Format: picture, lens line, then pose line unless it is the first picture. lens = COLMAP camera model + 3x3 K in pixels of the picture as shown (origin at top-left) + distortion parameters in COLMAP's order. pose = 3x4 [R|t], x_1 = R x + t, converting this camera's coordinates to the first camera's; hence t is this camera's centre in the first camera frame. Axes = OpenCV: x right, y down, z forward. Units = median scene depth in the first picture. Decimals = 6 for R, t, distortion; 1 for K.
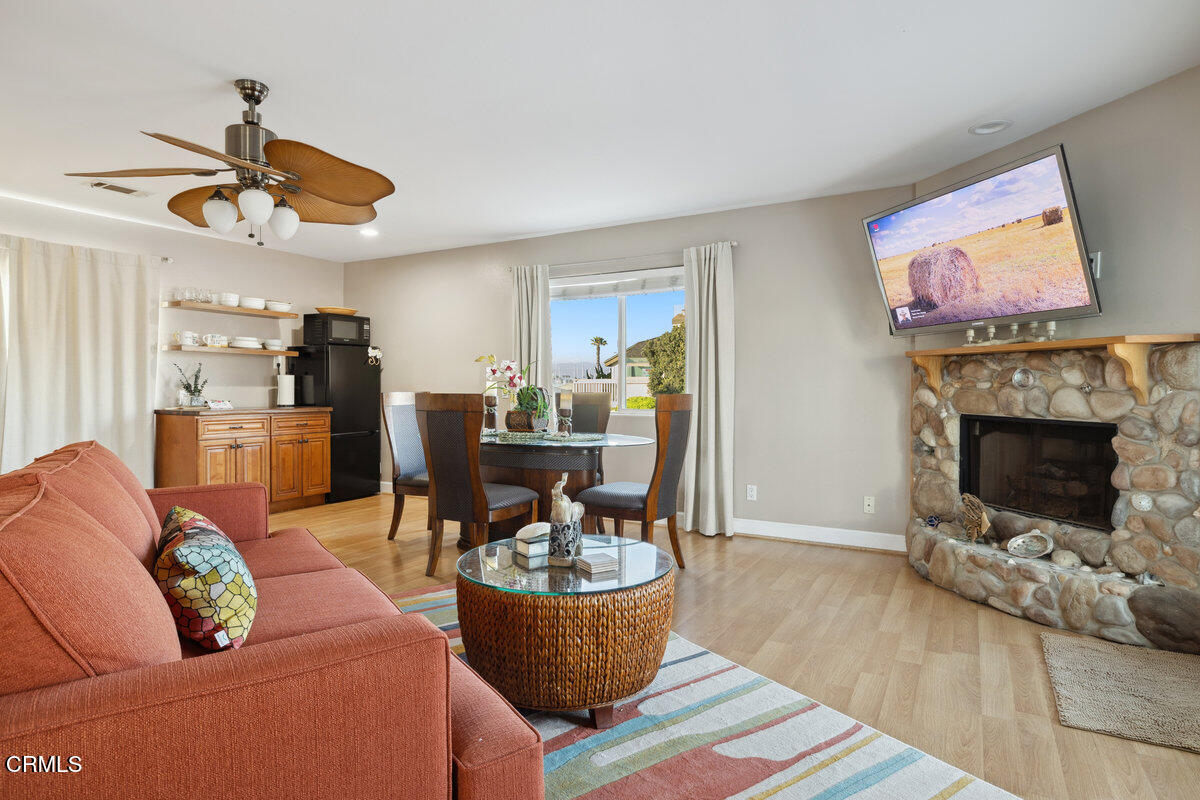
lens RADIAL K [[645.6, 0, 595.7], [0, 645.6, 392.3], [0, 0, 1]] dist [-0.002958, -0.000086]
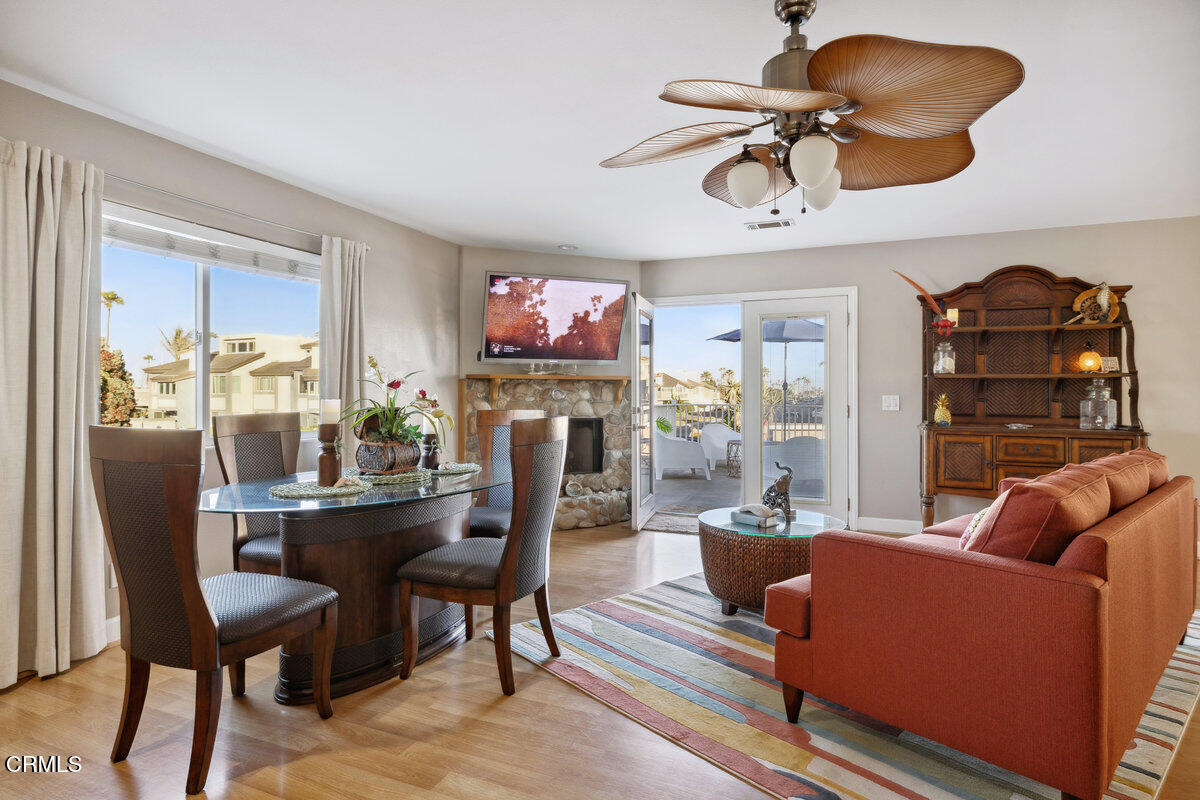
lens RADIAL K [[645.6, 0, 588.7], [0, 645.6, 394.6], [0, 0, 1]] dist [-0.002958, -0.000086]
pose [[-0.137591, -0.008194, 0.990455, -0.876271], [0.007389, 0.999929, 0.009299, -0.032496], [-0.990462, 0.008598, -0.137521, 0.970317]]
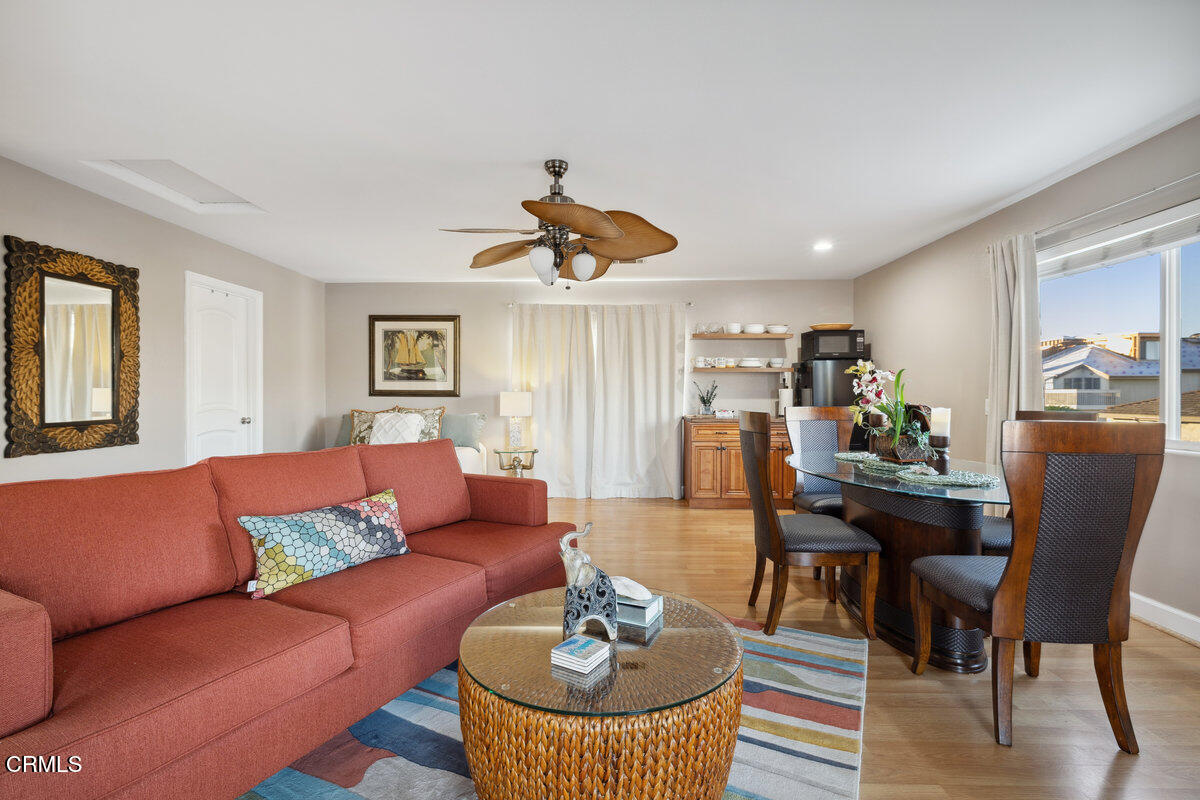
lens RADIAL K [[543.2, 0, 599.5], [0, 543.2, 396.1], [0, 0, 1]] dist [-0.010673, 0.001580]
pose [[0.478203, -0.001093, -0.878249, 0.309149], [-0.005399, 0.999977, -0.004184, -0.012517], [0.878233, 0.006743, 0.478186, 0.403911]]
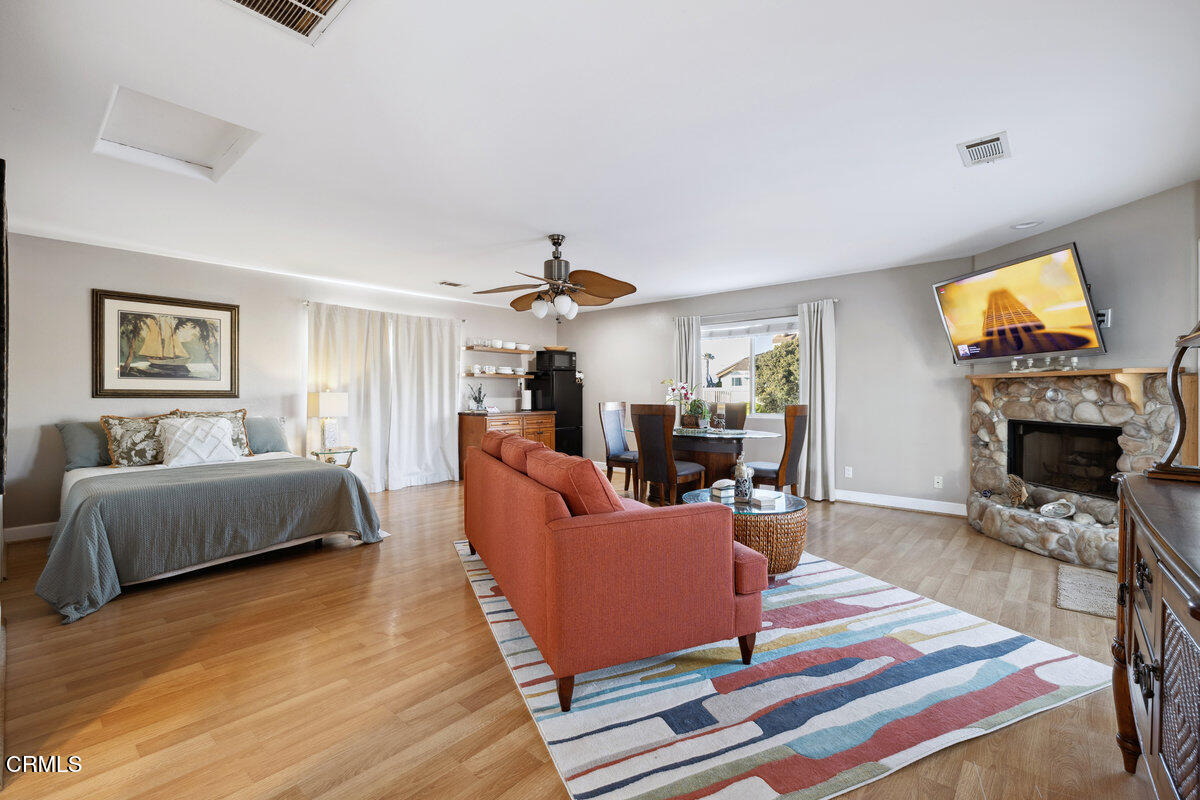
lens RADIAL K [[510.7, 0, 598.5], [0, 510.7, 398.4], [0, 0, 1]] dist [-0.000228, 0.001023]
pose [[0.979225, -0.000749, -0.202775, -0.089065], [0.001237, 0.999997, 0.002282, -0.015278], [0.202772, -0.002485, 0.979223, -0.278436]]
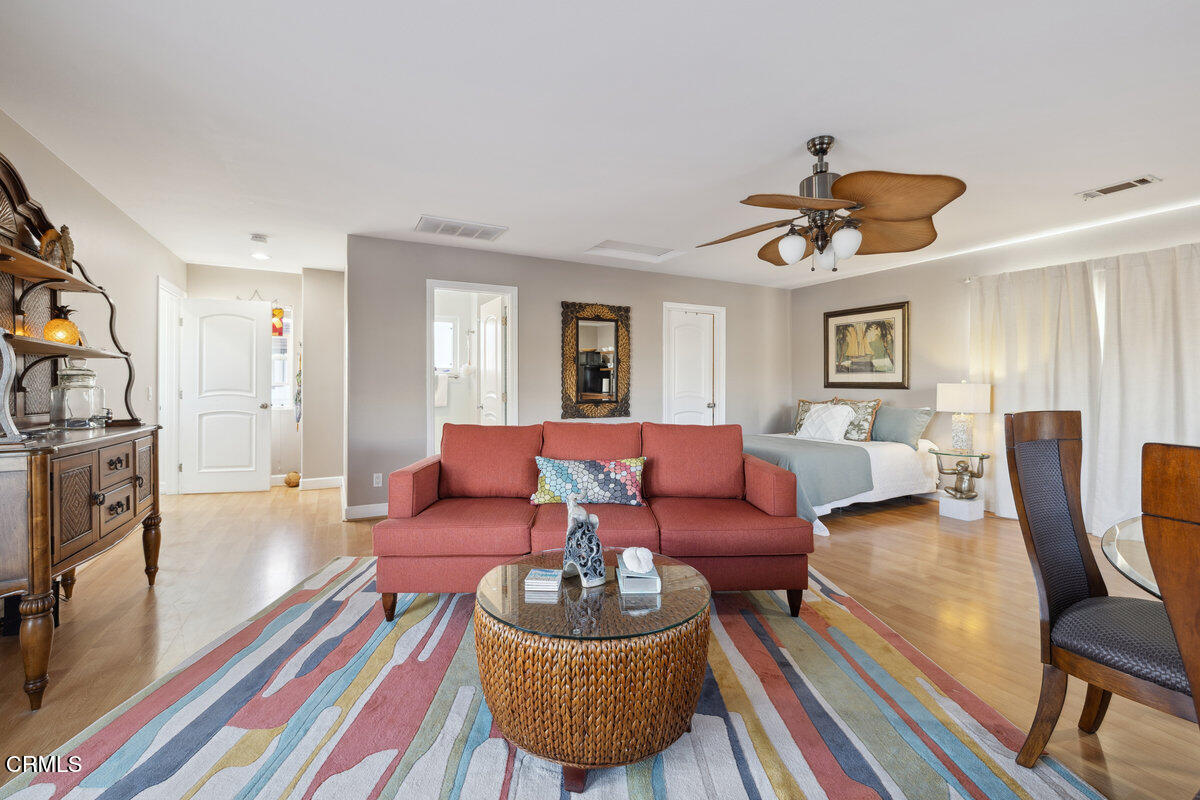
lens RADIAL K [[510.7, 0, 596.1], [0, 510.7, 385.9], [0, 0, 1]] dist [-0.000228, 0.001023]
pose [[-0.541139, -0.005855, -0.840913, 0.338806], [-0.012563, 0.999920, 0.001122, -0.014652], [0.840839, 0.011172, -0.541169, 0.826405]]
